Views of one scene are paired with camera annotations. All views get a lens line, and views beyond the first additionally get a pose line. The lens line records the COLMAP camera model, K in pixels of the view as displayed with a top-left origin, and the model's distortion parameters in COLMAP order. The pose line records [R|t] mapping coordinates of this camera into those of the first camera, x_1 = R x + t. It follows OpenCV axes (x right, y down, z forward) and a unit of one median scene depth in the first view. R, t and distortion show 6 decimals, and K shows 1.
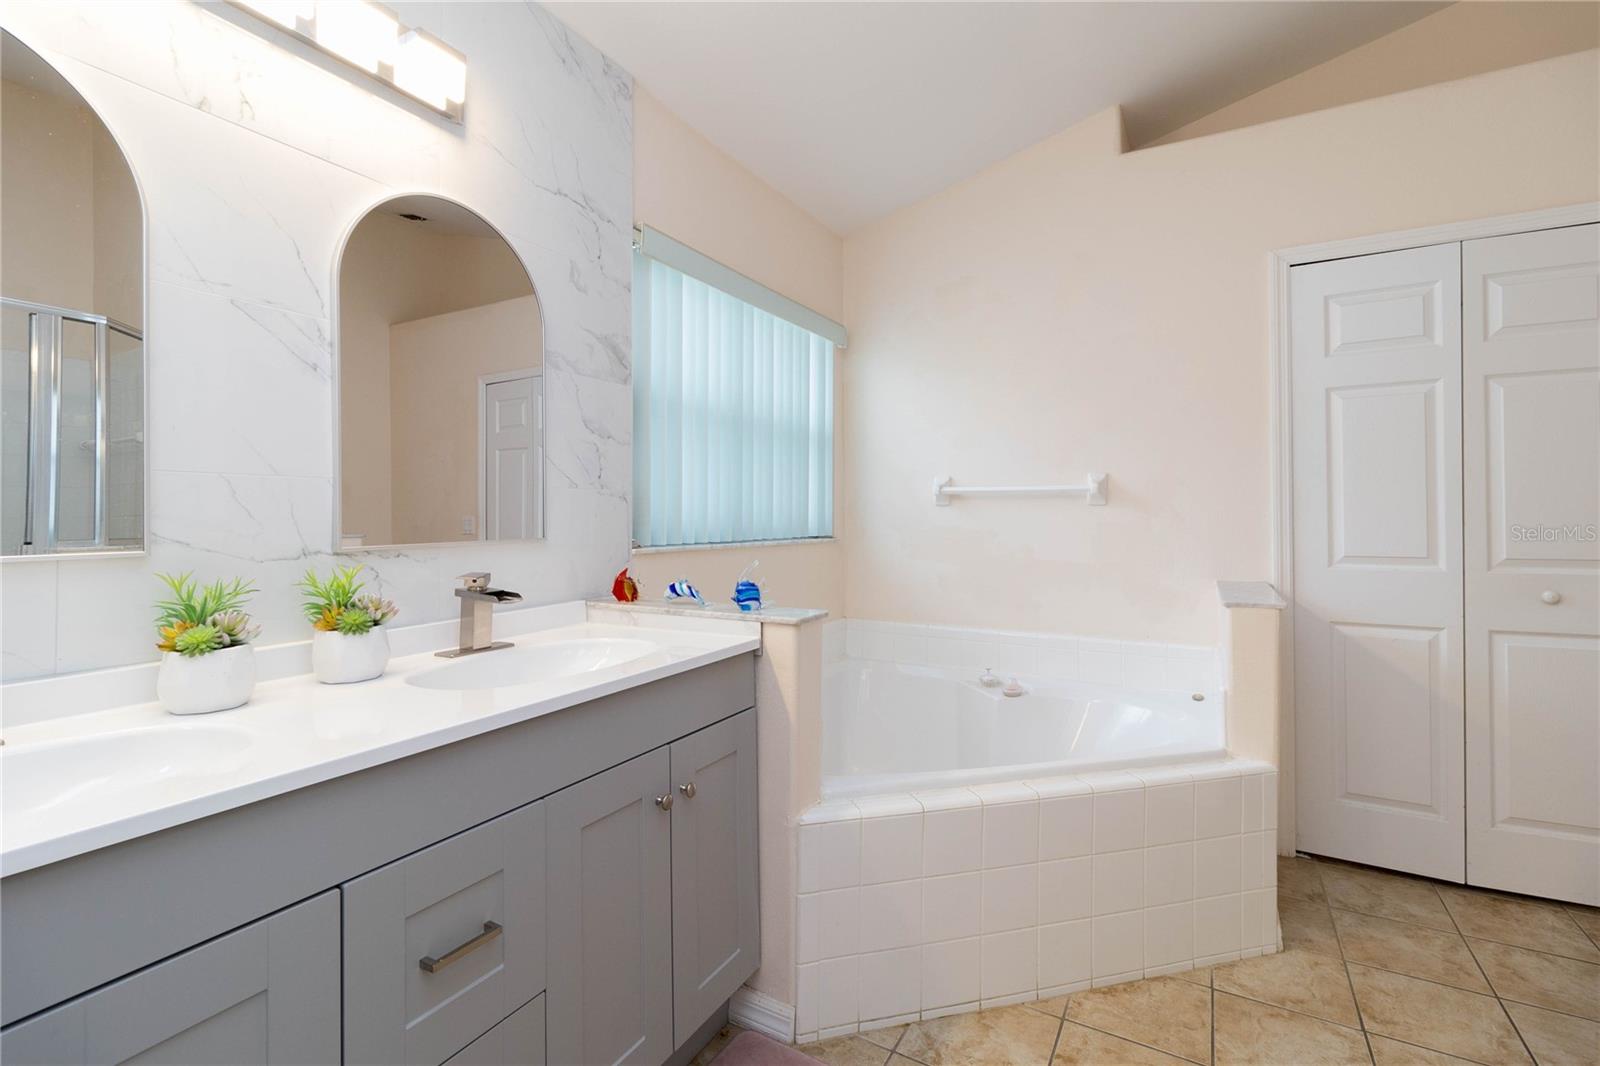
lens RADIAL K [[731.2, 0, 800.7], [0, 731.2, 516.2], [0, 0, 1]] dist [0.003873, -0.000956]
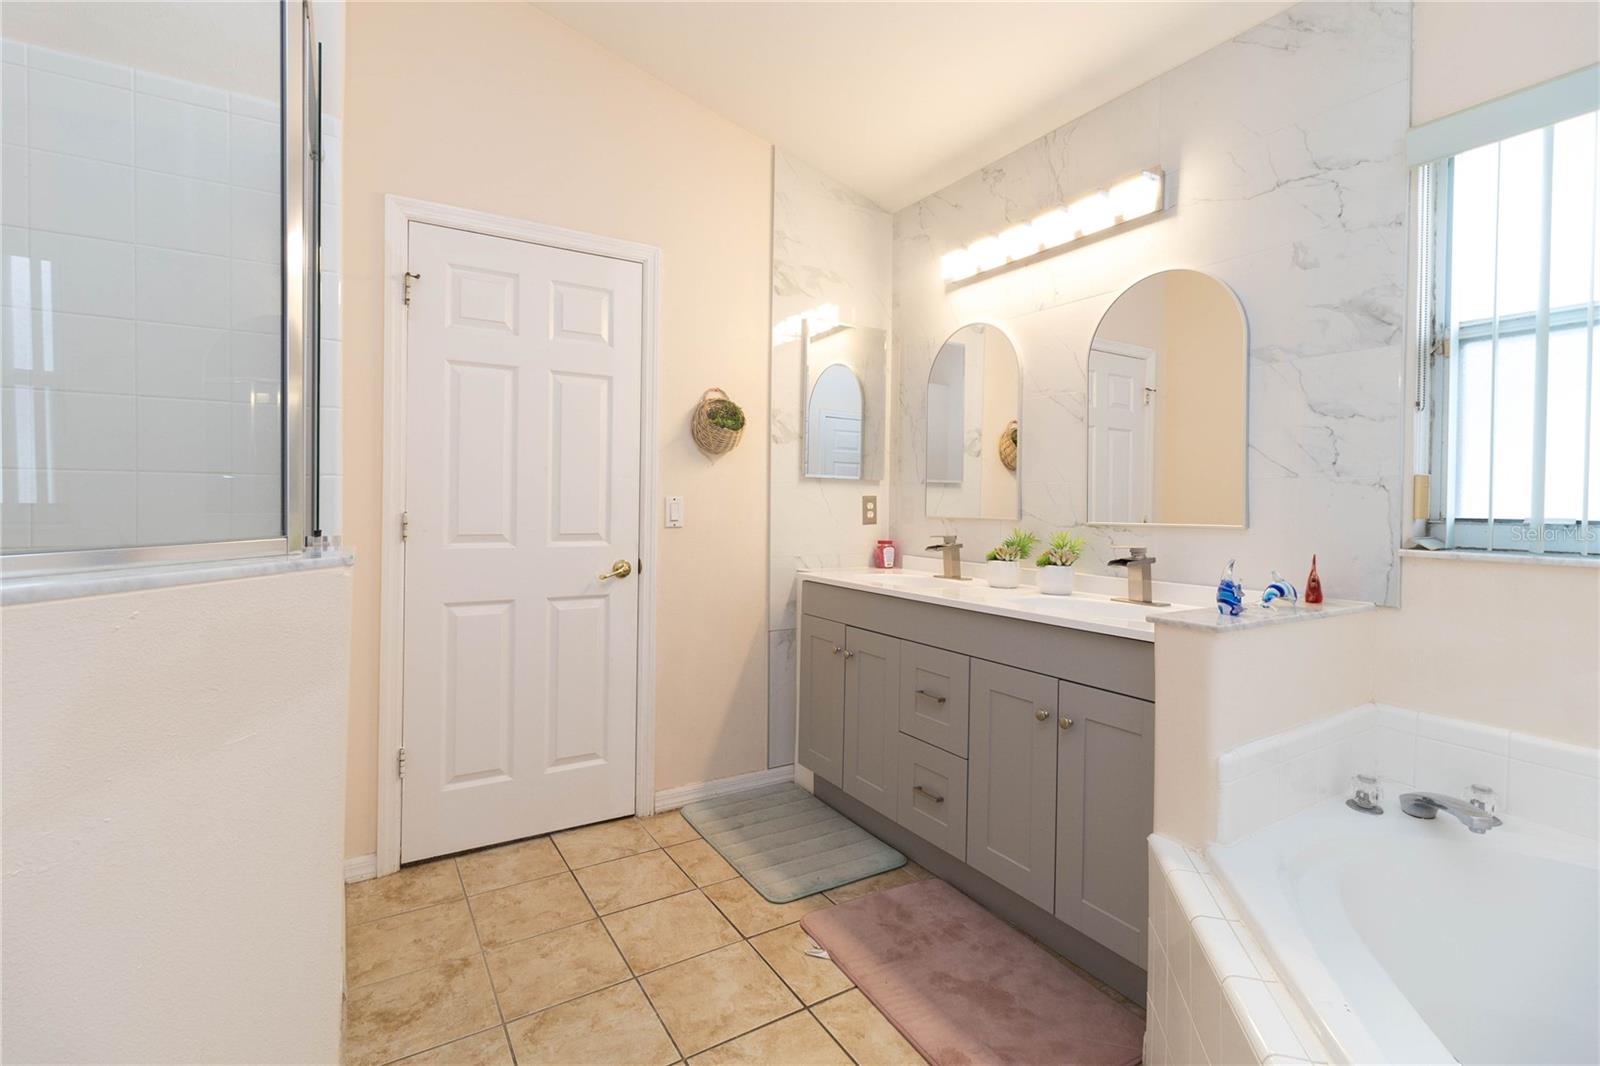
lens RADIAL K [[731.2, 0, 802.9], [0, 731.2, 519.8], [0, 0, 1]] dist [0.003873, -0.000956]
pose [[-0.503362, 0.021991, -0.863796, 0.836063], [-0.008001, 0.999515, 0.030109, -0.006210], [0.864039, 0.022067, -0.502942, 0.900520]]
